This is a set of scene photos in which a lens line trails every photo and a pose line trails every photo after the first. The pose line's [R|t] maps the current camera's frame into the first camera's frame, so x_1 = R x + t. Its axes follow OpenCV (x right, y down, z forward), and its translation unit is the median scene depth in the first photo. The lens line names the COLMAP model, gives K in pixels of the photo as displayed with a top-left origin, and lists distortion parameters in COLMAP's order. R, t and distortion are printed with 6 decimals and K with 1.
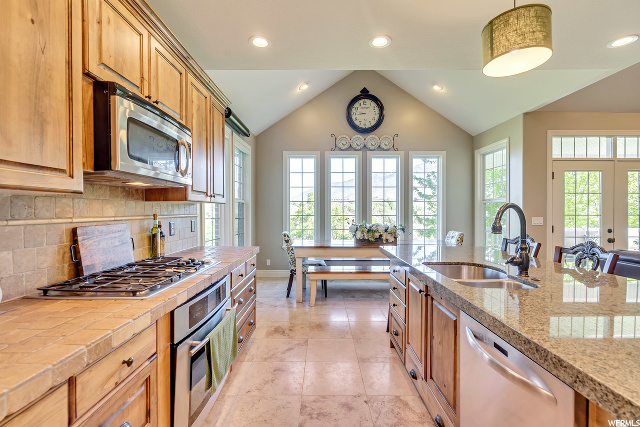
lens RADIAL K [[292.4, 0, 320.6], [0, 292.4, 214.4], [0, 0, 1]] dist [-0.002176, 0.000260]
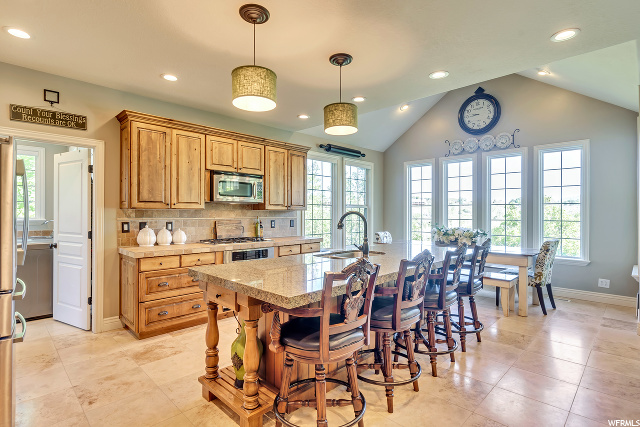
lens RADIAL K [[308.7, 0, 317.8], [0, 308.7, 214.0], [0, 0, 1]] dist [-0.001222, 0.000103]
pose [[0.704435, 0.004272, -0.709755, 0.583234], [-0.010397, 0.999937, -0.004301, -0.005160], [0.709692, 0.010409, 0.704435, -0.108805]]
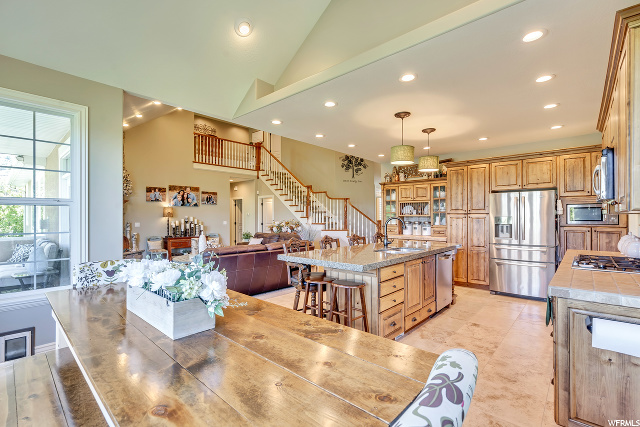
lens RADIAL K [[294.4, 0, 318.9], [0, 294.4, 215.6], [0, 0, 1]] dist [-0.010062, 0.001988]
pose [[-0.748882, 0.002301, 0.662699, -0.158158], [0.006561, 0.999971, 0.003942, -0.020875], [-0.662671, 0.007300, -0.748875, 1.085072]]
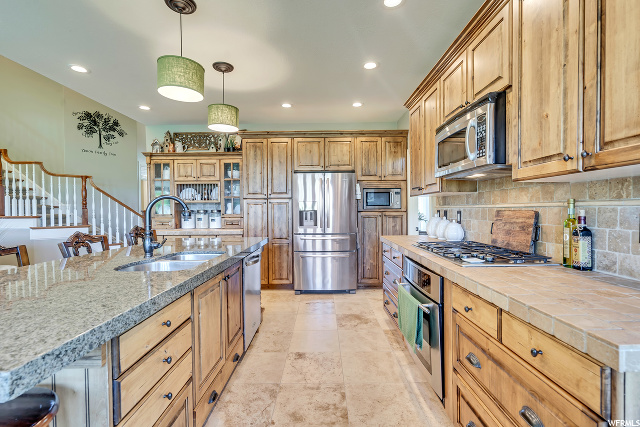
lens RADIAL K [[292.4, 0, 320.3], [0, 292.4, 214.0], [0, 0, 1]] dist [-0.002176, 0.000260]
pose [[-0.999972, 0.006892, -0.003059, 0.006289], [0.006806, 0.999607, 0.027177, 0.004563], [0.003245, 0.027155, -0.999626, 0.756887]]
